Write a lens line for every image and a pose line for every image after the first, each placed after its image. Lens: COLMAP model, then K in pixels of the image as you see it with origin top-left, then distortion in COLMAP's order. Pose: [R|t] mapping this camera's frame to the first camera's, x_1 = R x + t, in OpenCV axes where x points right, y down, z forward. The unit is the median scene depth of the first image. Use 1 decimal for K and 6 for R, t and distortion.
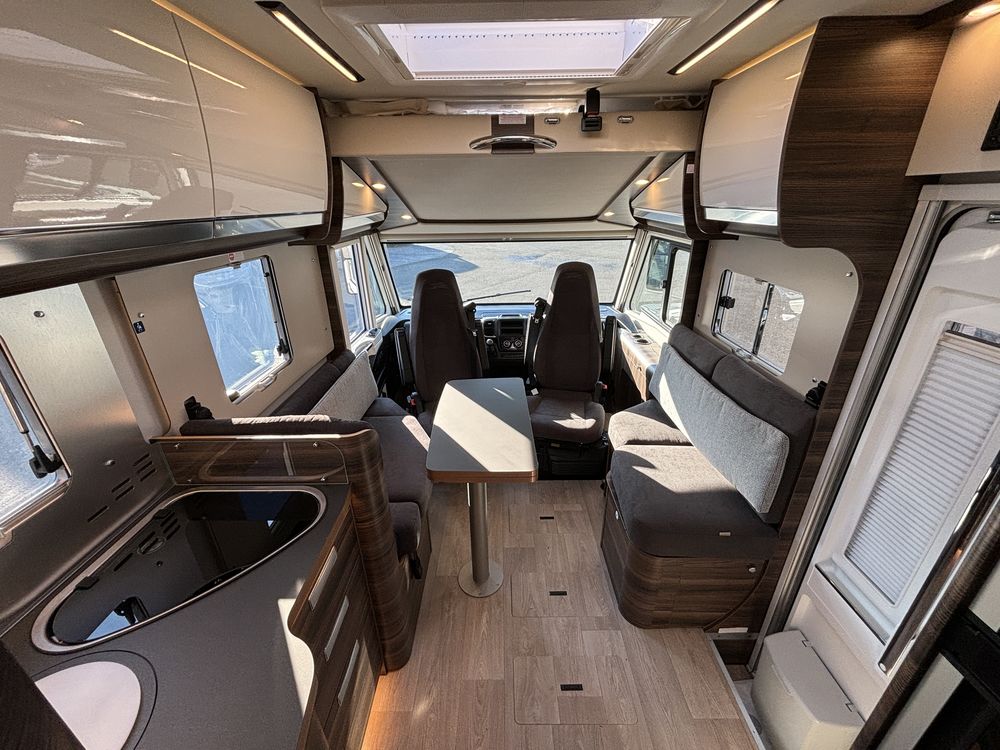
lens RADIAL K [[402.1, 0, 498.8], [0, 402.1, 374.4], [0, 0, 1]] dist [-0.001933, 0.000820]
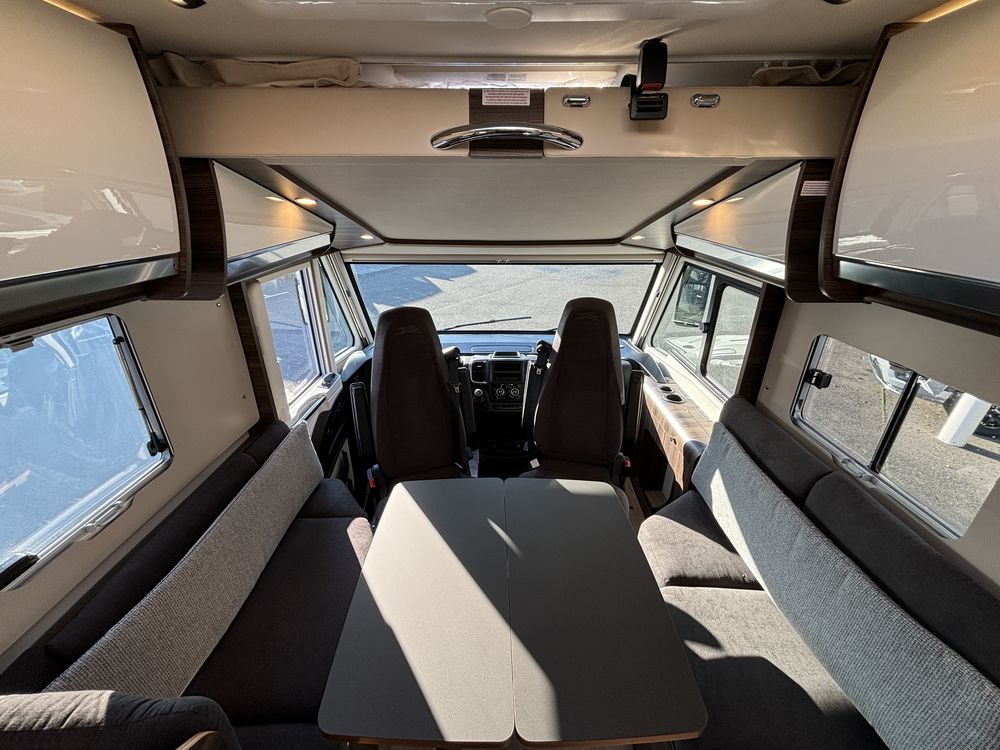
lens RADIAL K [[402.1, 0, 498.6], [0, 402.1, 374.8], [0, 0, 1]] dist [-0.001933, 0.000820]
pose [[0.999876, 0.015226, 0.004007, 0.021583], [-0.015243, 0.999874, 0.004344, -0.192296], [-0.003940, -0.004404, 0.999983, 0.339195]]
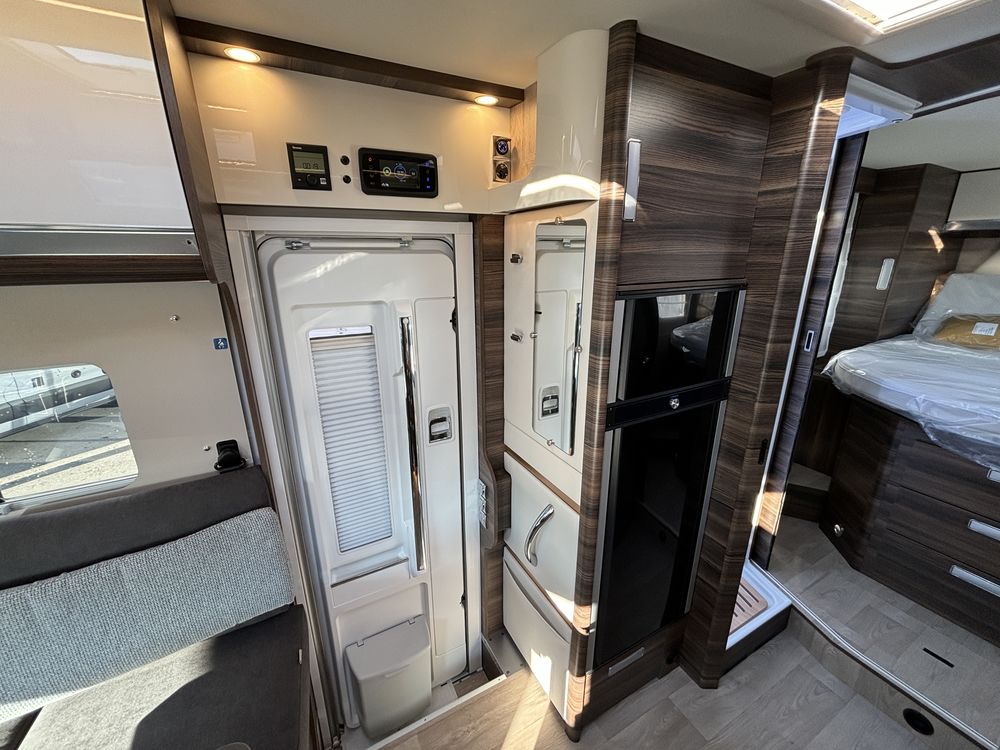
lens RADIAL K [[402.1, 0, 500.3], [0, 402.1, 375.6], [0, 0, 1]] dist [-0.001933, 0.000820]
pose [[-0.480691, -0.239777, 0.843471, -0.094597], [0.358767, 0.823922, 0.438679, -0.178961], [-0.800139, 0.513478, -0.310028, 0.514880]]
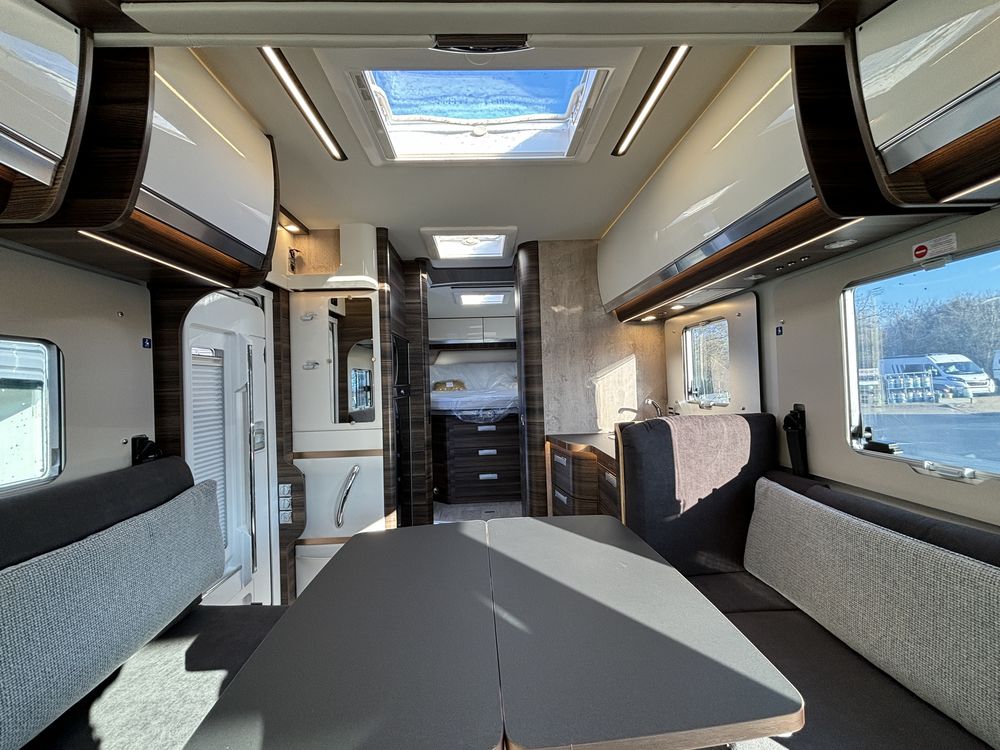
lens RADIAL K [[402.1, 0, 494.5], [0, 402.1, 376.6], [0, 0, 1]] dist [-0.001933, 0.000820]
pose [[-0.998127, 0.046369, -0.039900, 0.048455], [0.027532, 0.922974, 0.383876, -0.291812], [0.054626, 0.382059, -0.922522, 1.273740]]
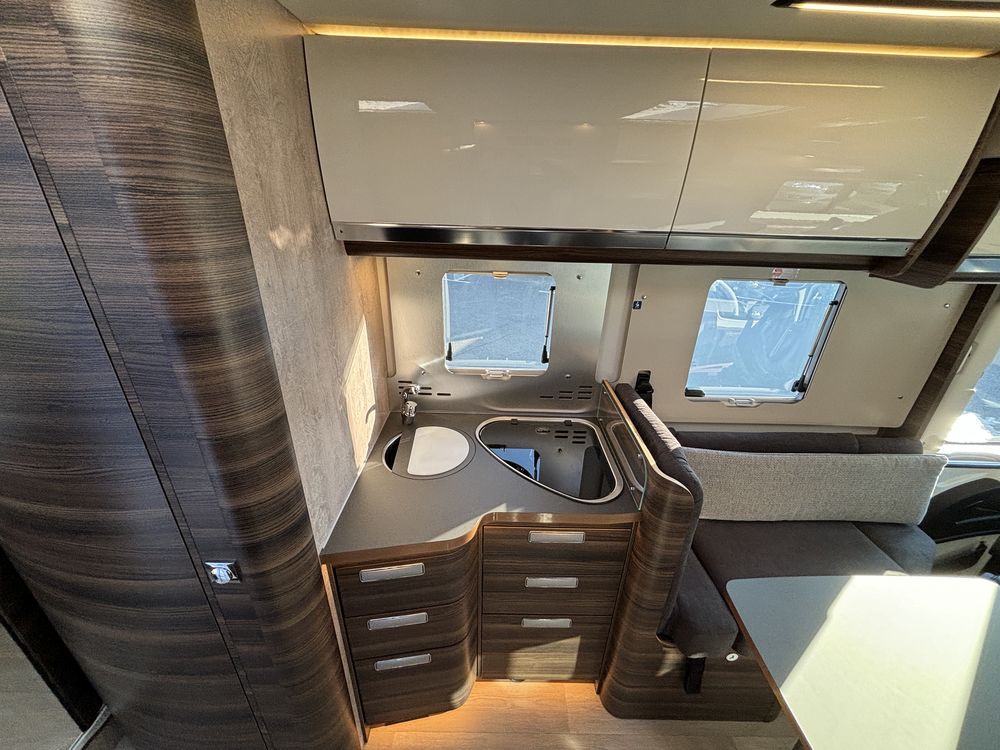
lens RADIAL K [[402.1, 0, 493.6], [0, 402.1, 374.1], [0, 0, 1]] dist [-0.001933, 0.000820]
pose [[0.007498, 0.429232, -0.903163, 0.225157], [-0.422658, 0.819905, 0.386155, -0.139453], [0.906258, 0.378834, 0.187566, 0.237338]]
